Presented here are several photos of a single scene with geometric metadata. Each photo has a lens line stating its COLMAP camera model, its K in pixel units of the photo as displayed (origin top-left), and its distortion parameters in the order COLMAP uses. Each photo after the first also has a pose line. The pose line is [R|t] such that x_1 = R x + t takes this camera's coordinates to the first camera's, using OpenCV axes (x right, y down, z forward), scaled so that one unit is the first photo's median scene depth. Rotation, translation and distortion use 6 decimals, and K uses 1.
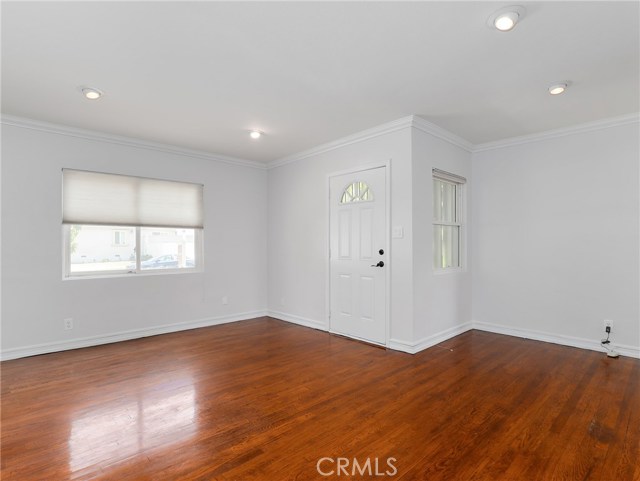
lens RADIAL K [[338.6, 0, 323.3], [0, 338.6, 242.3], [0, 0, 1]] dist [-0.013262, 0.000892]
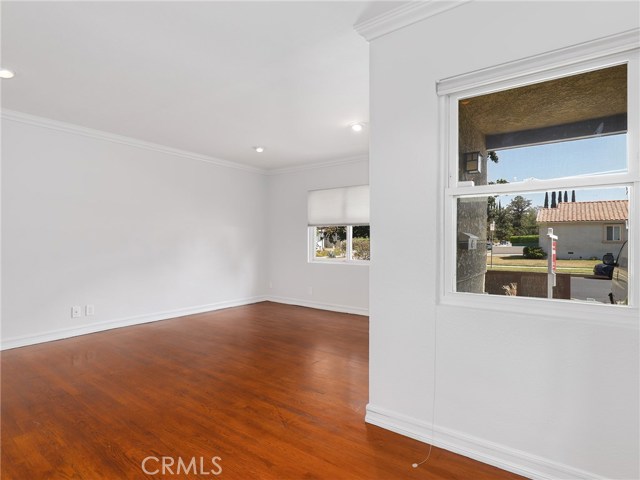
lens RADIAL K [[338.6, 0, 323.5], [0, 338.6, 241.1], [0, 0, 1]] dist [-0.013262, 0.000892]
pose [[0.179643, 0.006019, -0.983713, 1.008469], [0.000905, 0.999980, 0.006284, 0.005849], [0.983731, -0.002019, 0.179634, 0.982161]]
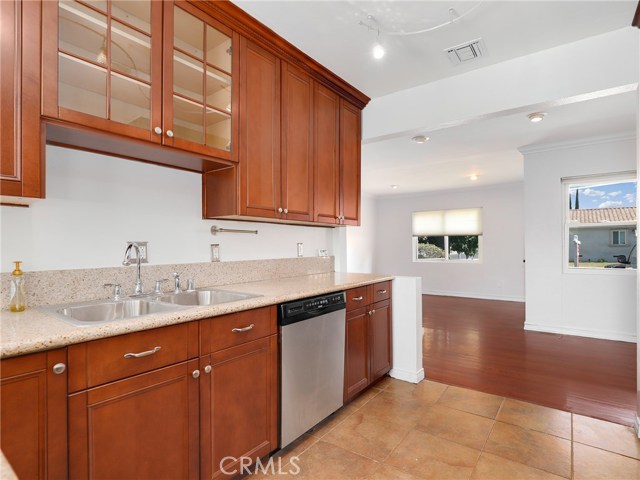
lens RADIAL K [[338.6, 0, 315.5], [0, 338.6, 240.6], [0, 0, 1]] dist [-0.013262, 0.000892]
pose [[0.163349, -0.016277, -0.986434, 1.713220], [0.010893, 0.999833, -0.014694, -0.000127], [0.986508, -0.008345, 0.163499, -0.026346]]
